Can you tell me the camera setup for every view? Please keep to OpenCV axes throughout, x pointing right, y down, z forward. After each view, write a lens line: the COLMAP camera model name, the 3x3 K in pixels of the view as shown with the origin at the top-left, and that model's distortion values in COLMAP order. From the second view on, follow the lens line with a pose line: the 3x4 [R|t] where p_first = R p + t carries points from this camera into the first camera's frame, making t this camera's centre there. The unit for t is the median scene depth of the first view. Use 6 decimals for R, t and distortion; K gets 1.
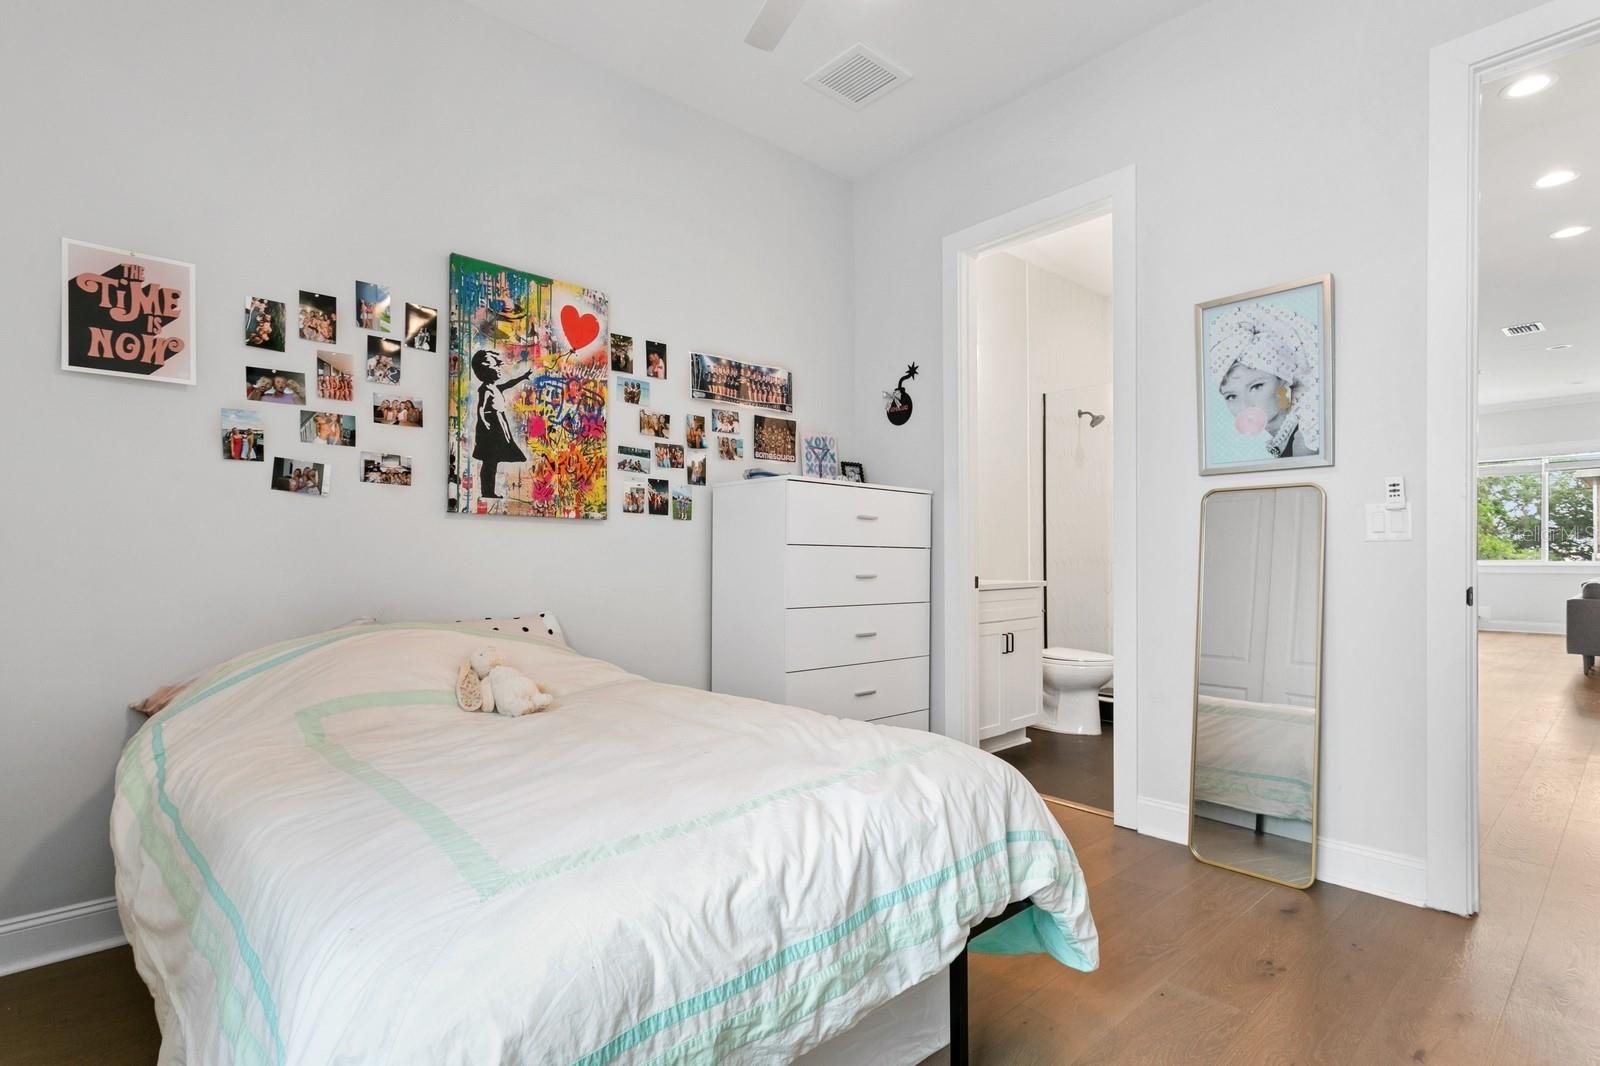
lens RADIAL K [[784.6, 0, 800.2], [0, 784.6, 544.8], [0, 0, 1]] dist [0.002354, 0.000258]
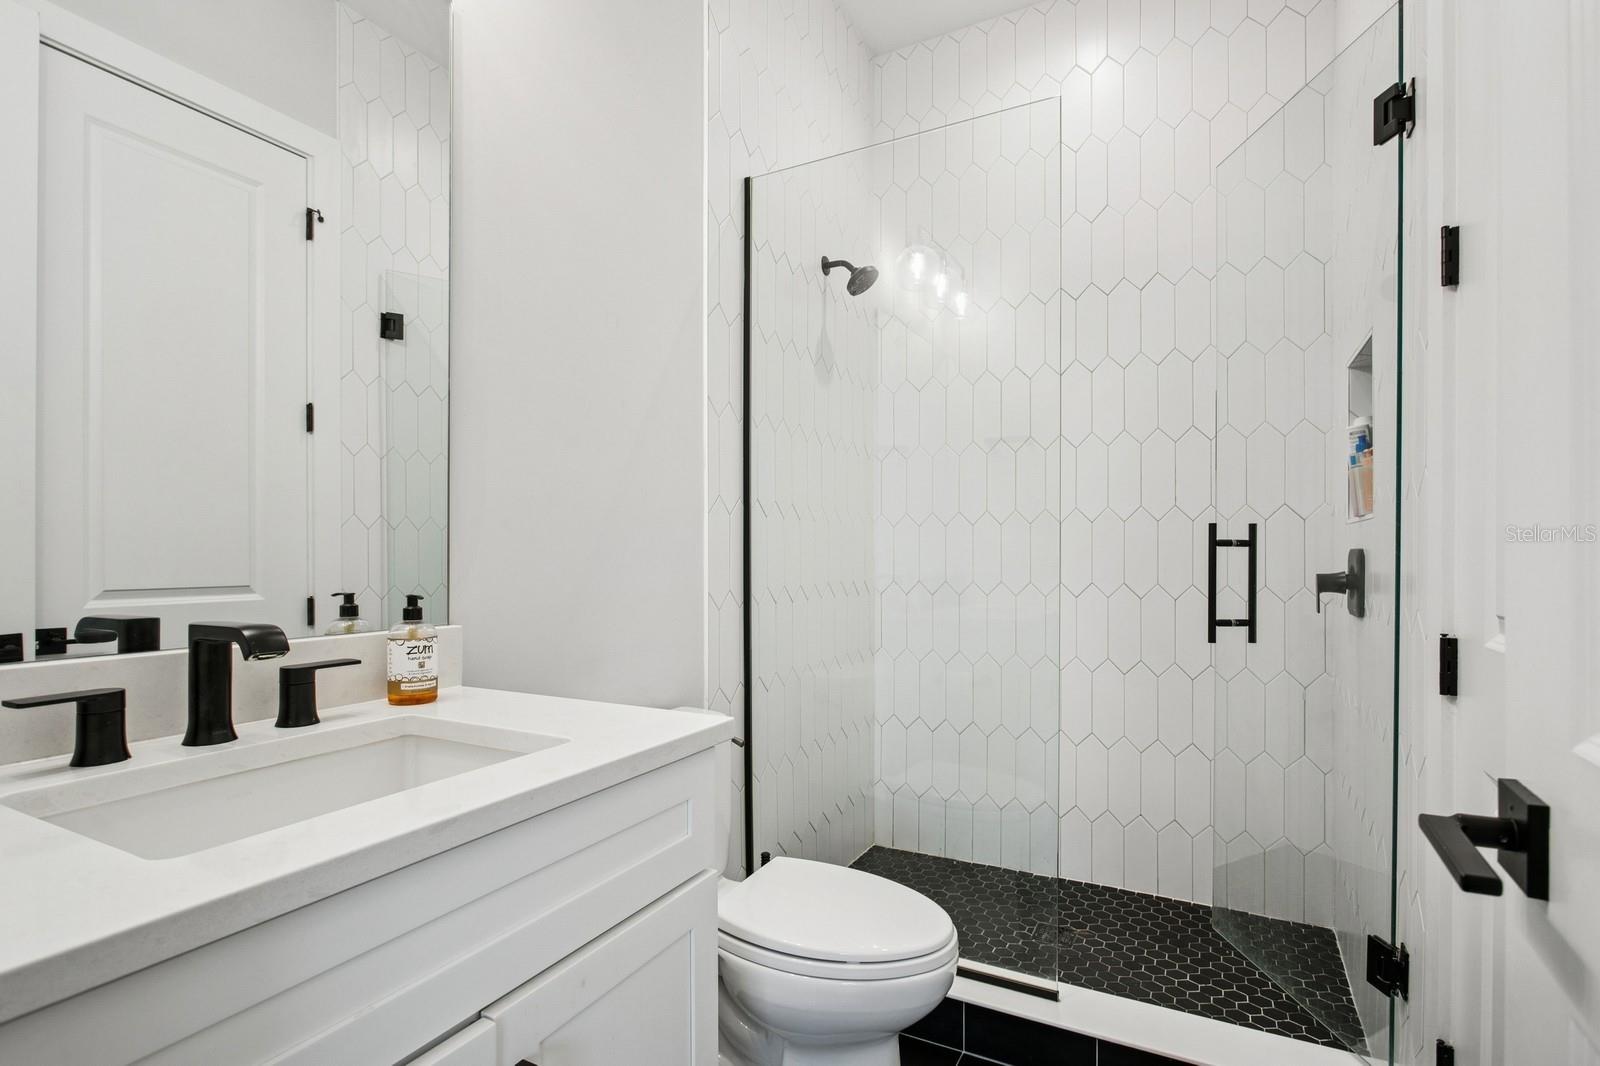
lens RADIAL K [[784.6, 0, 800.5], [0, 784.6, 535.1], [0, 0, 1]] dist [0.002354, 0.000258]
pose [[0.941595, -0.001280, 0.336746, 0.196595], [0.002703, 0.999989, -0.003756, -0.009234], [-0.336737, 0.004447, 0.941588, 0.599663]]
